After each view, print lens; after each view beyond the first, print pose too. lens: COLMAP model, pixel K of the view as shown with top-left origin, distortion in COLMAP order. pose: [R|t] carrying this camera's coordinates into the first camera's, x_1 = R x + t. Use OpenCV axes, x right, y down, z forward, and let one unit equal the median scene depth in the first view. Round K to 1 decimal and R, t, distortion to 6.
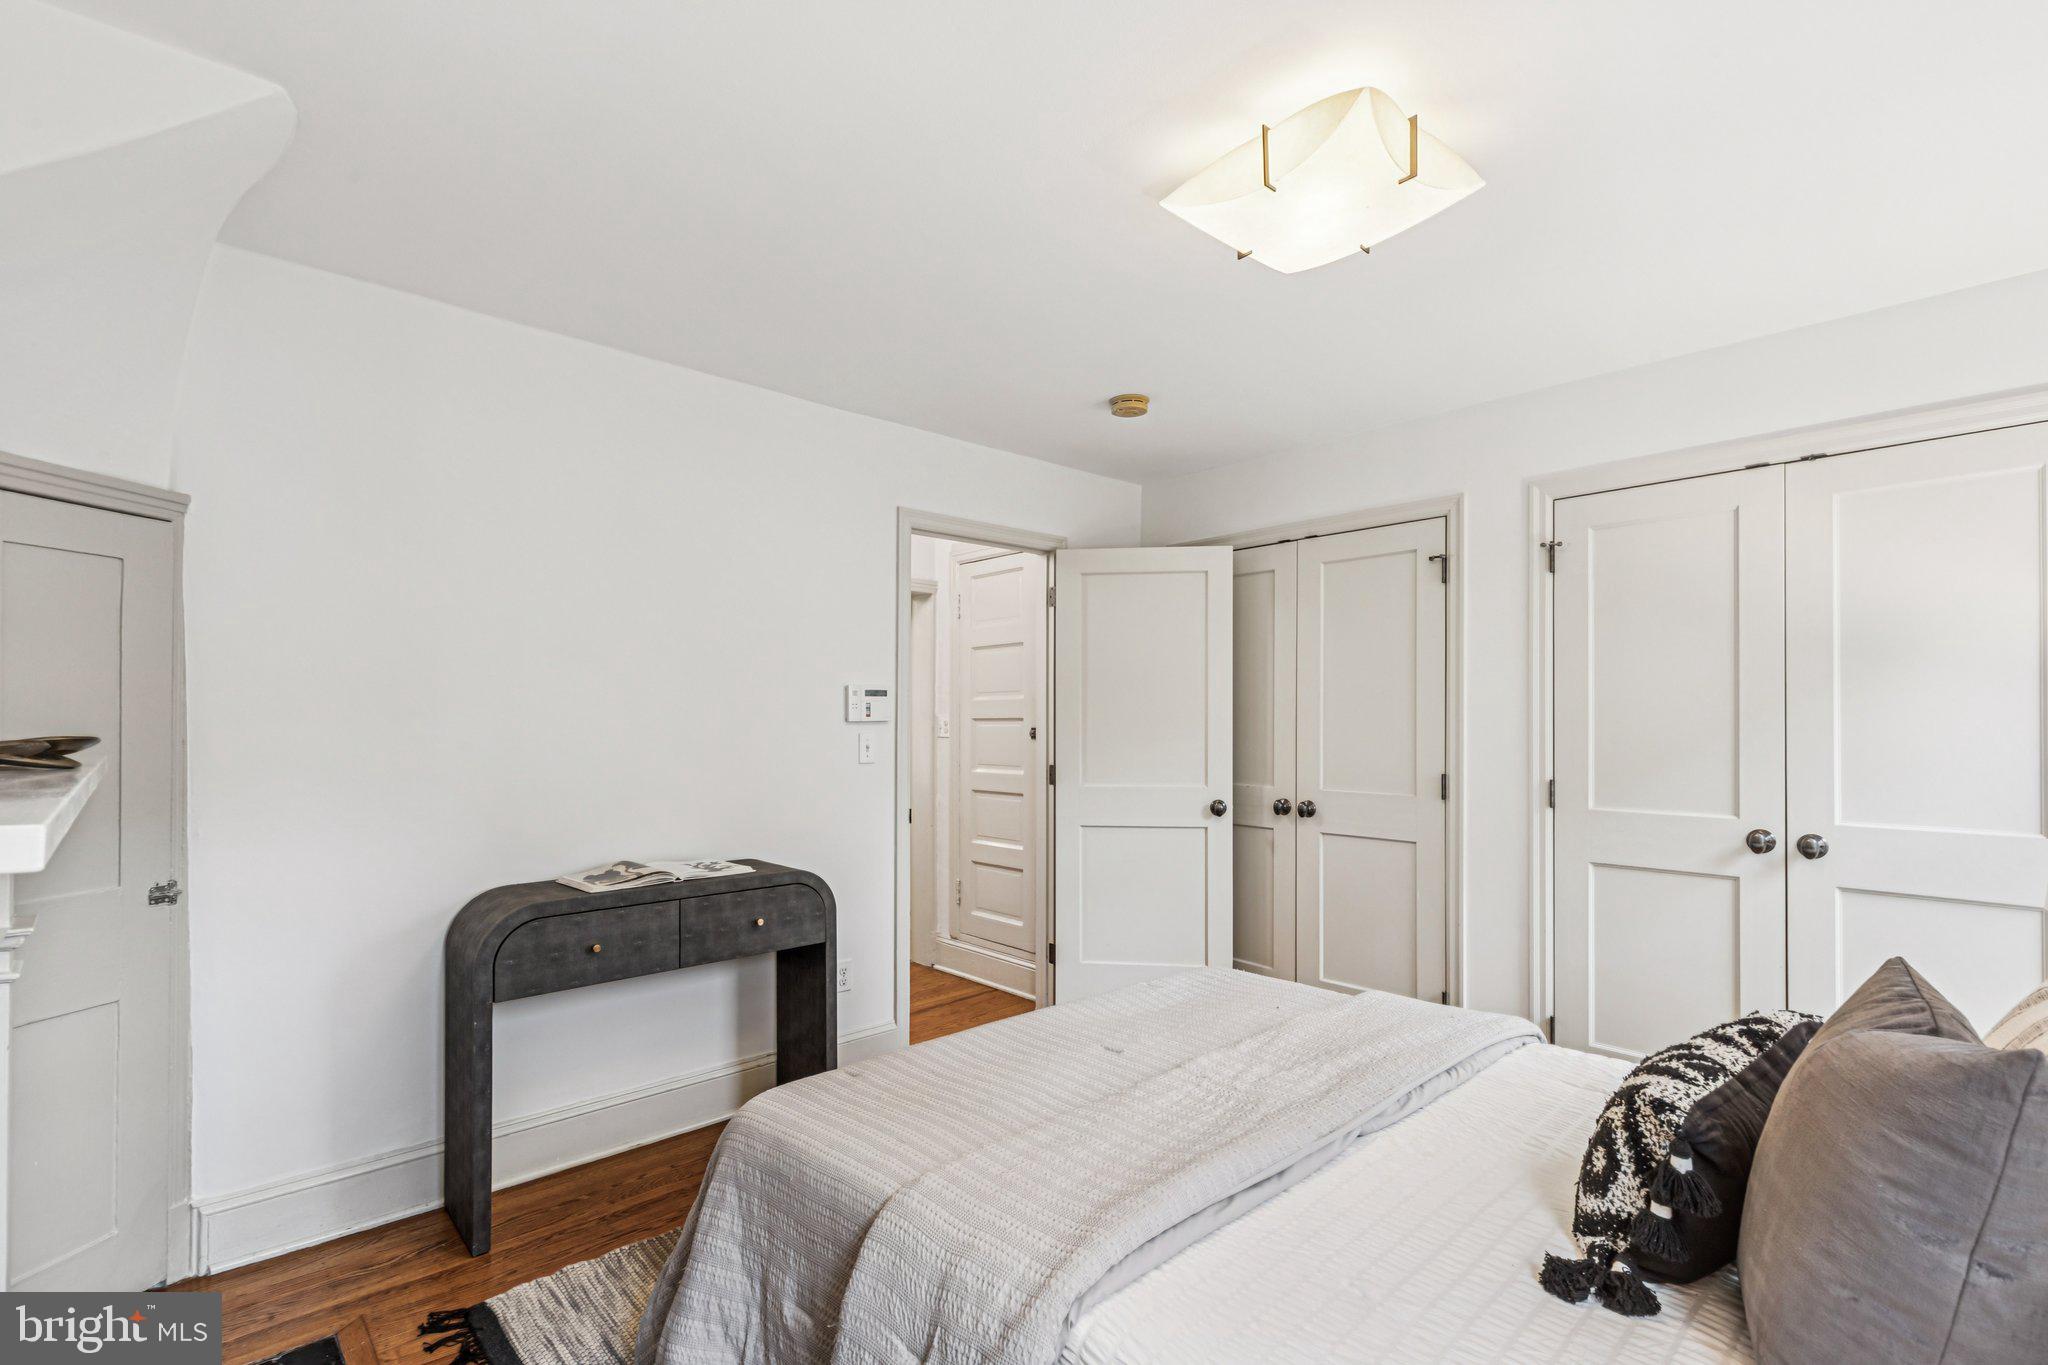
lens RADIAL K [[947.2, 0, 1079.7], [0, 947.2, 710.3], [0, 0, 1]] dist [-0.001573, -0.000149]
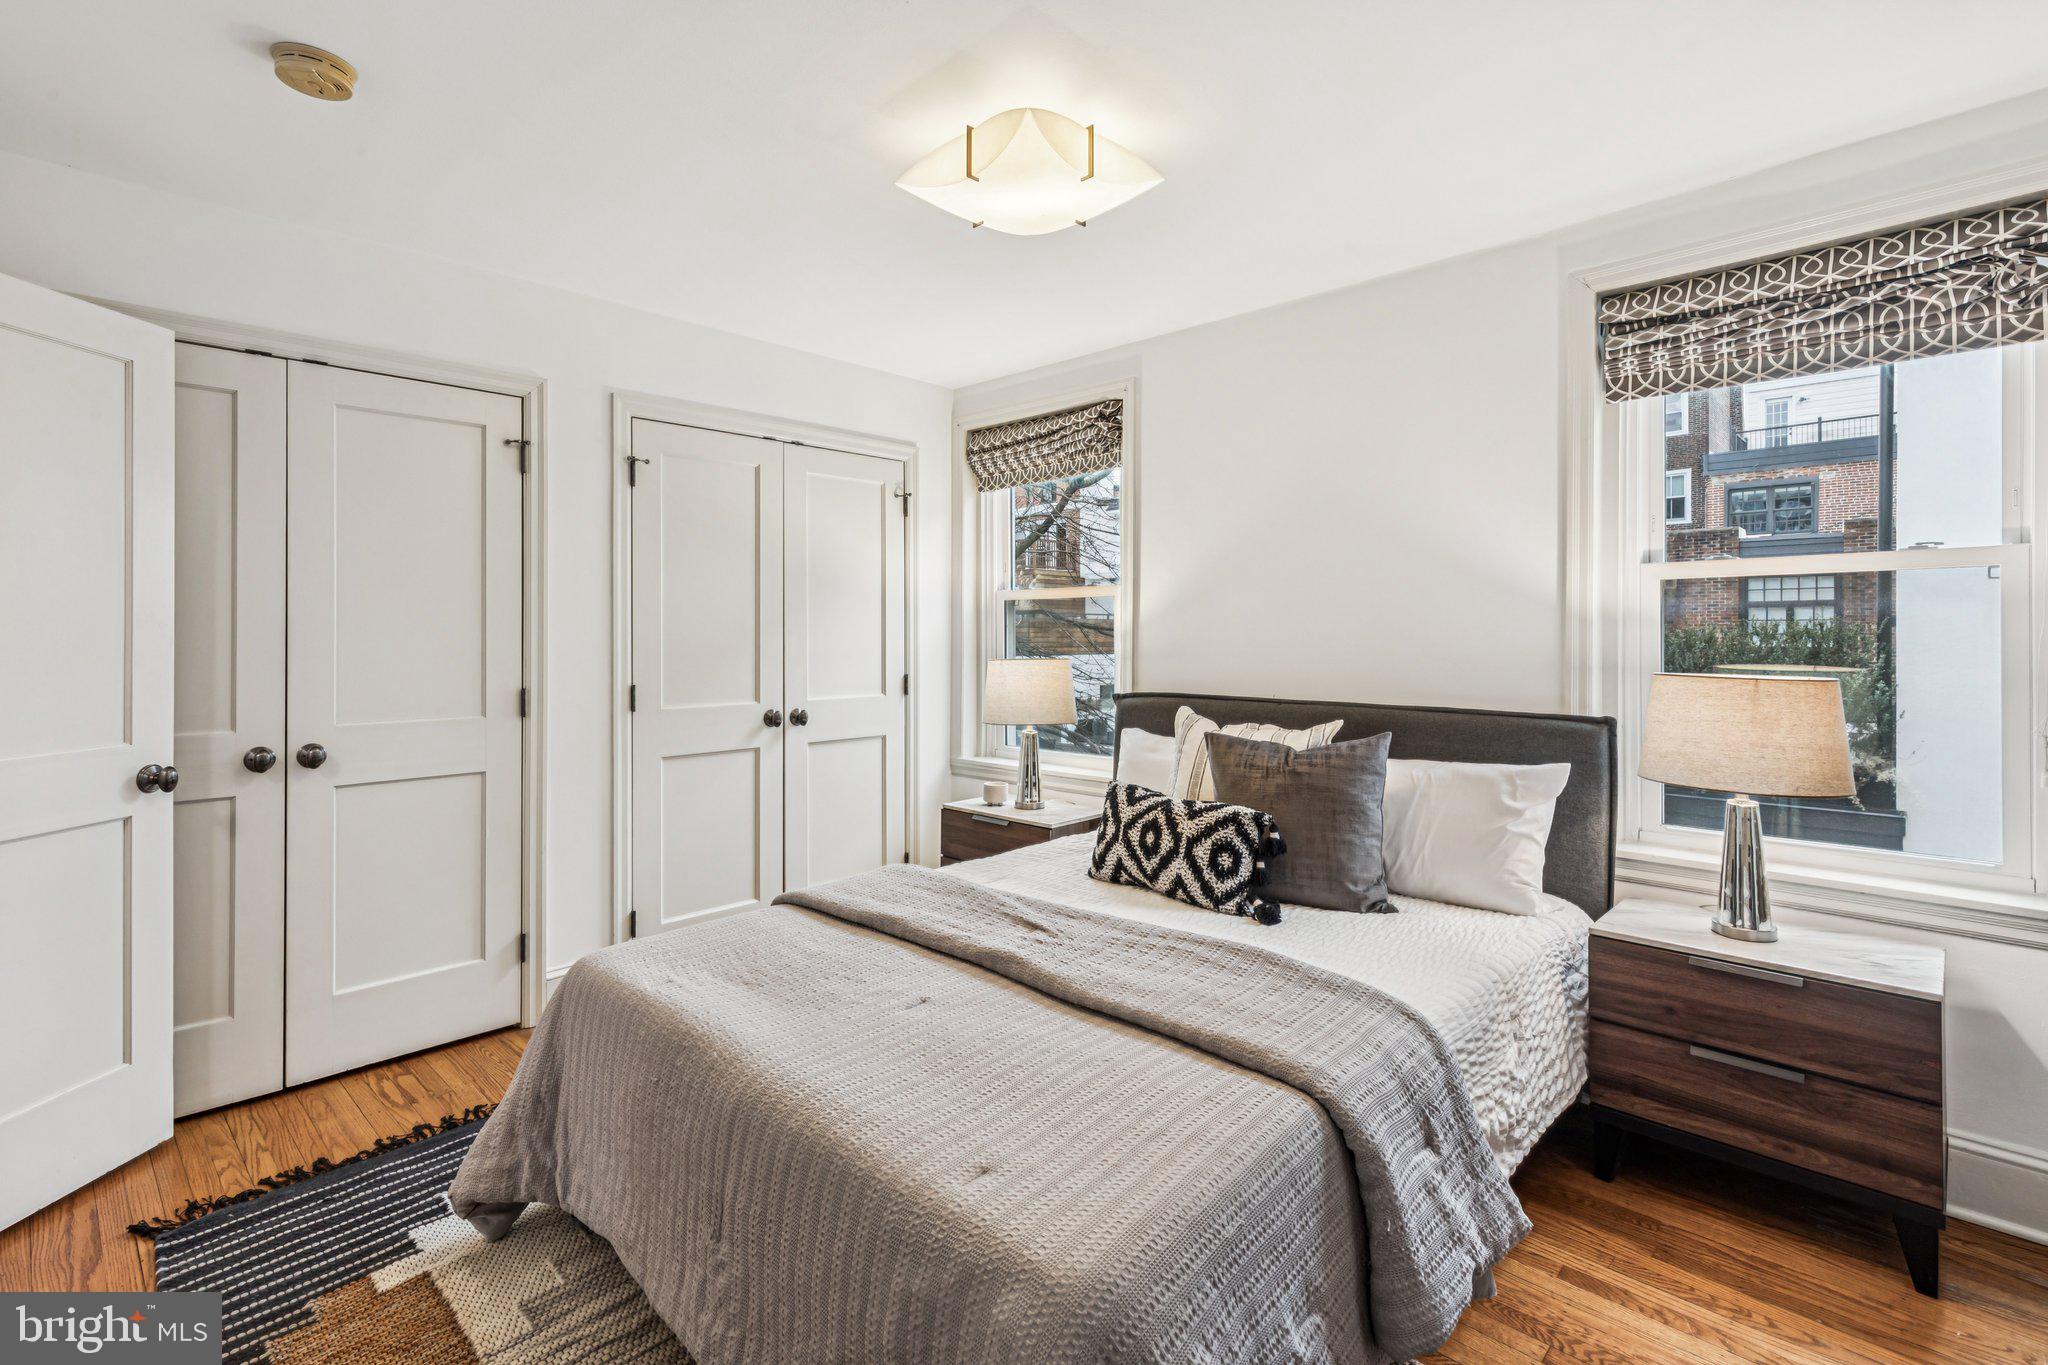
lens RADIAL K [[920.3, 0, 965.1], [0, 920.3, 655.2], [0, 0, 1]] dist [0.014279, -0.000043]
pose [[0.003787, -0.020328, 0.999786, -0.507187], [-0.006286, 0.999773, 0.020351, 0.016237], [-0.999973, -0.006361, 0.003659, 0.611068]]
